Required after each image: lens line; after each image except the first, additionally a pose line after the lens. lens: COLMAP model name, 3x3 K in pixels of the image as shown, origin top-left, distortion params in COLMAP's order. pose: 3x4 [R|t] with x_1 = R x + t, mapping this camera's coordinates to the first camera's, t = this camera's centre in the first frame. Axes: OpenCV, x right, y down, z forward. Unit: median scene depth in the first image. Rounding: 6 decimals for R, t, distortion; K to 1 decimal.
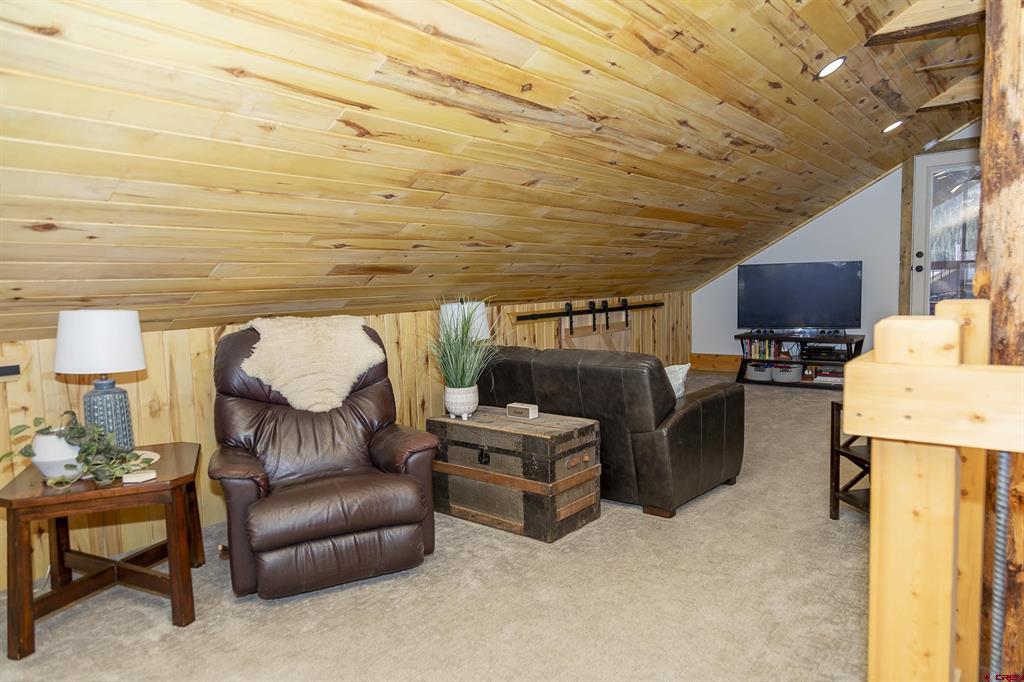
lens RADIAL K [[653.7, 0, 512.0], [0, 653.7, 341.0], [0, 0, 1]] dist [0.007274, 0.000530]
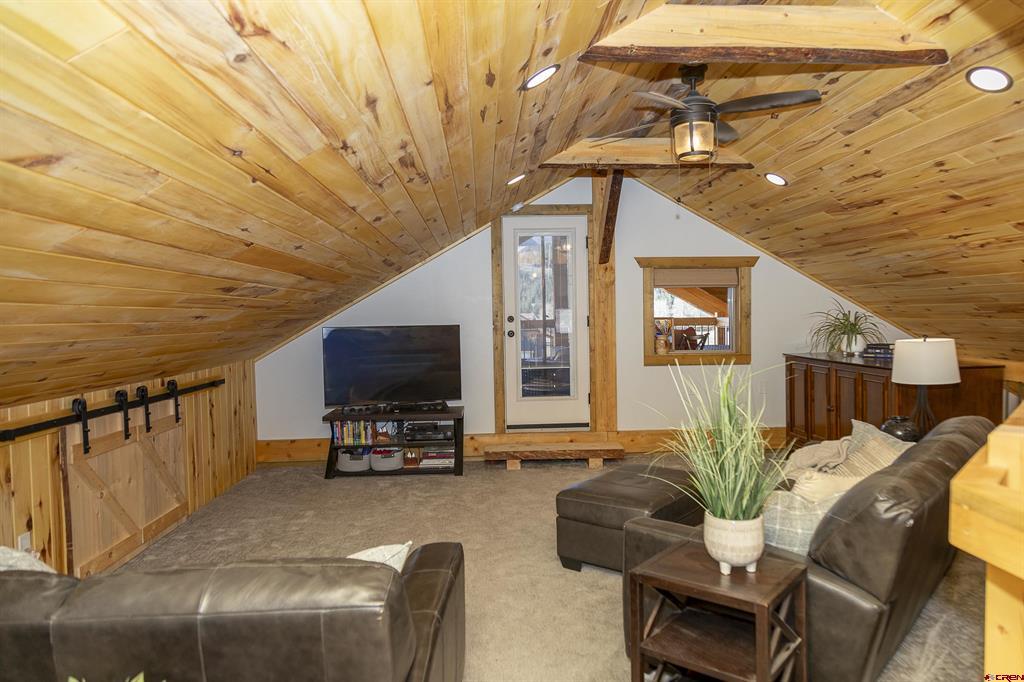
lens RADIAL K [[653.7, 0, 512.0], [0, 653.7, 341.0], [0, 0, 1]] dist [0.007274, 0.000530]
pose [[0.745051, -0.013231, 0.666877, -0.013143], [0.059893, 0.997092, -0.047131, -0.056913], [-0.664314, 0.075056, 0.743676, 0.303916]]
